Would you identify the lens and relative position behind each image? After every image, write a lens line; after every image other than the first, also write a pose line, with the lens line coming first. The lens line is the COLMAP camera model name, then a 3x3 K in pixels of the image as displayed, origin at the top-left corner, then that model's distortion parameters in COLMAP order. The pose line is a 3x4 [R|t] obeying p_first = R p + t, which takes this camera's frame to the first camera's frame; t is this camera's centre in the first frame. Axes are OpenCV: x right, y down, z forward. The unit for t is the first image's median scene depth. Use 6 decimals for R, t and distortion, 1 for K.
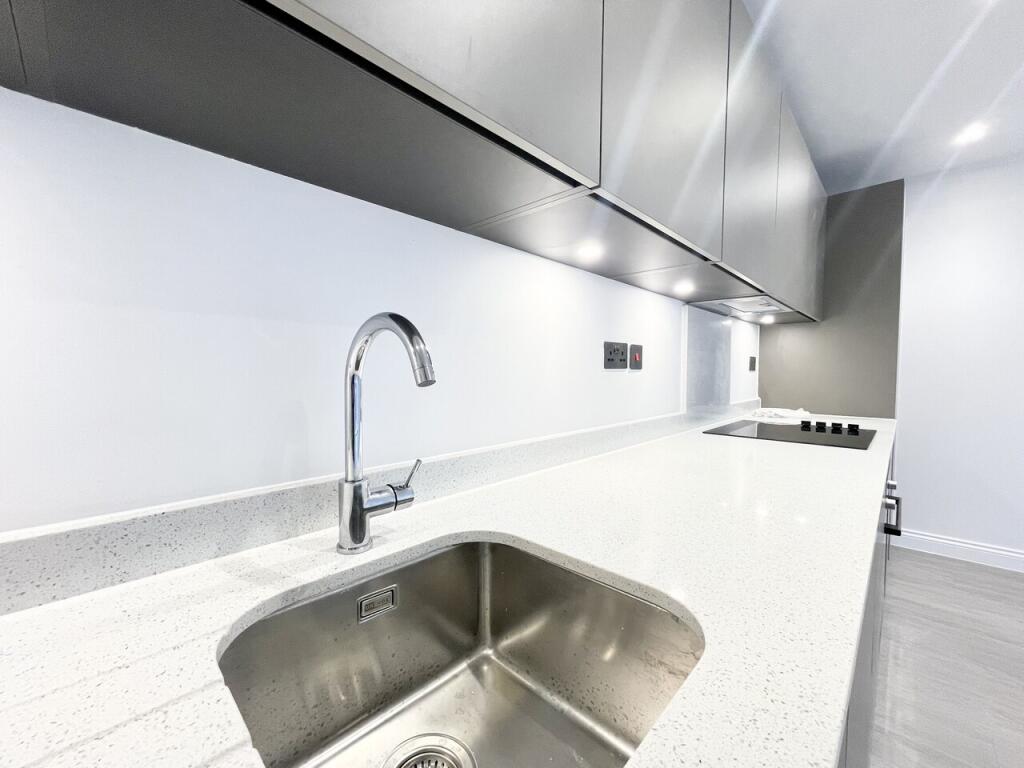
lens RADIAL K [[417.3, 0, 512.0], [0, 417.3, 384.0], [0, 0, 1]] dist [0.000449, -0.000092]
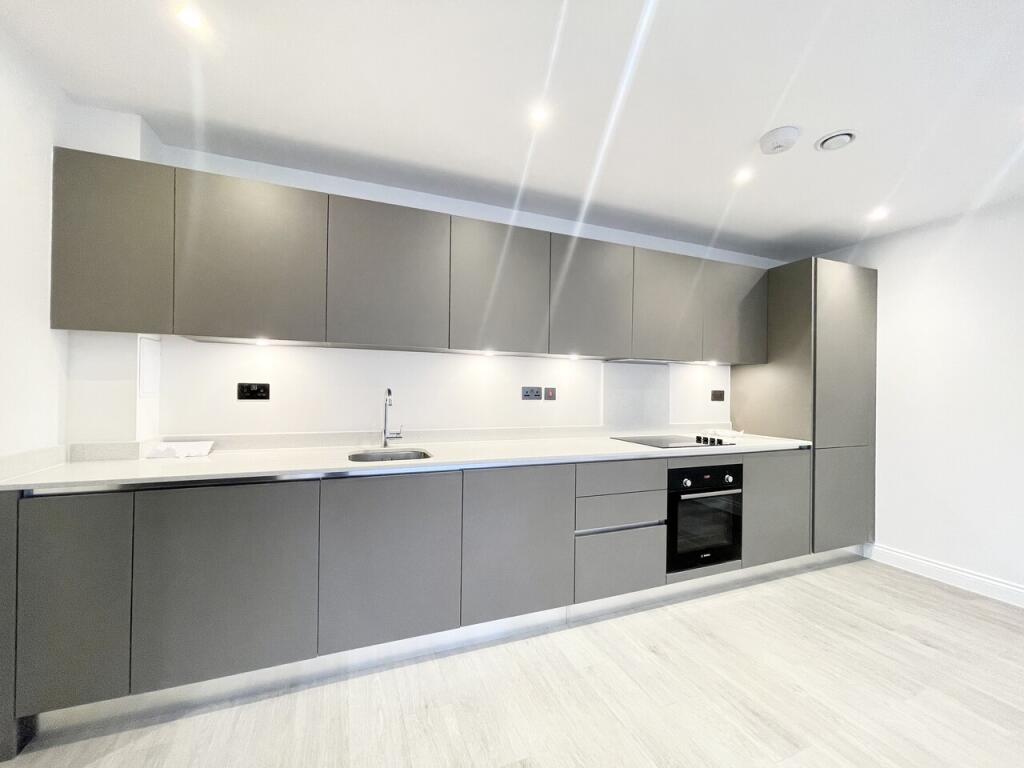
lens RADIAL K [[417.3, 0, 512.0], [0, 417.3, 384.0], [0, 0, 1]] dist [0.000449, -0.000092]
pose [[0.911833, 0.007385, -0.410496, 0.766566], [-0.025025, 0.998979, -0.037617, -0.026701], [0.409799, 0.044573, 0.911086, -0.688392]]
